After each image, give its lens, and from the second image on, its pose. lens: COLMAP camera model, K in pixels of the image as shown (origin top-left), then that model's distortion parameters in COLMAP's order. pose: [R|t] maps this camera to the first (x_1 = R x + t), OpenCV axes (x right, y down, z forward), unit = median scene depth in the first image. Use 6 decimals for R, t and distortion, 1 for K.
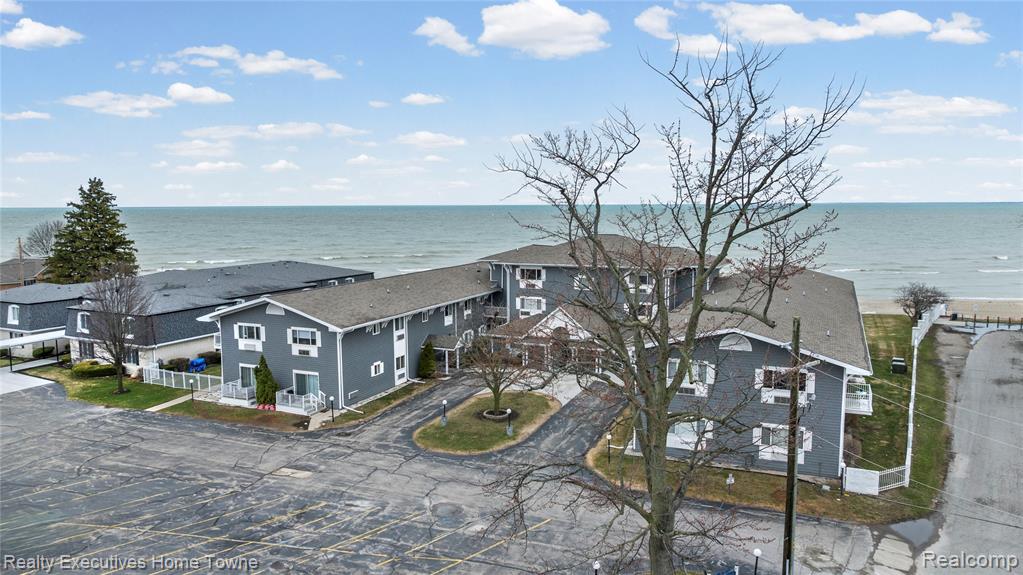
lens RADIAL K [[725.3, 0, 506.2], [0, 725.3, 294.5], [0, 0, 1]] dist [-0.020692, -0.000597]
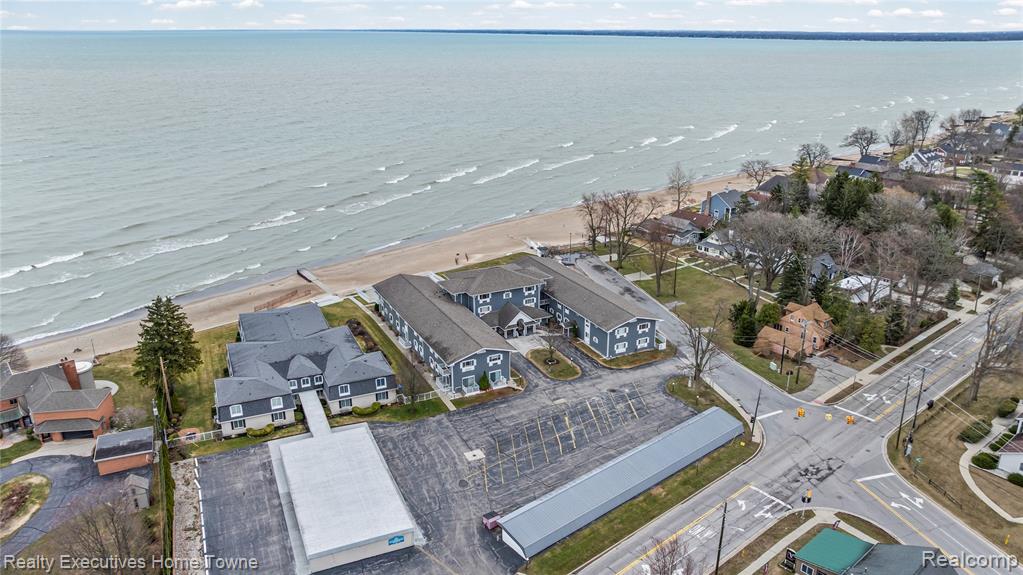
lens RADIAL K [[732.7, 0, 499.6], [0, 732.7, 269.0], [0, 0, 1]] dist [-0.019328, 0.000373]
pose [[0.639075, -0.241661, 0.730194, -2.025997], [0.099486, 0.967356, 0.233078, -0.819243], [-0.762683, -0.076310, 0.642255, -0.600375]]
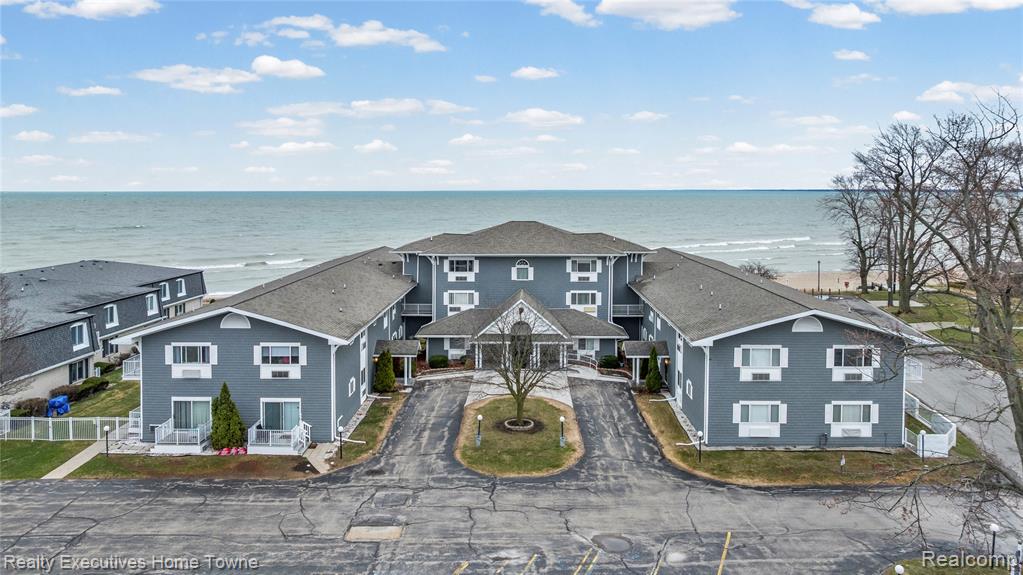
lens RADIAL K [[747.4, 0, 512.4], [0, 747.4, 209.4], [0, 0, 1]] dist [-0.021244, 0.007052]
pose [[0.919071, -0.006000, 0.394047, -0.365994], [0.044918, 0.994963, -0.089618, -0.014961], [-0.391524, 0.100065, 0.914711, 0.136542]]
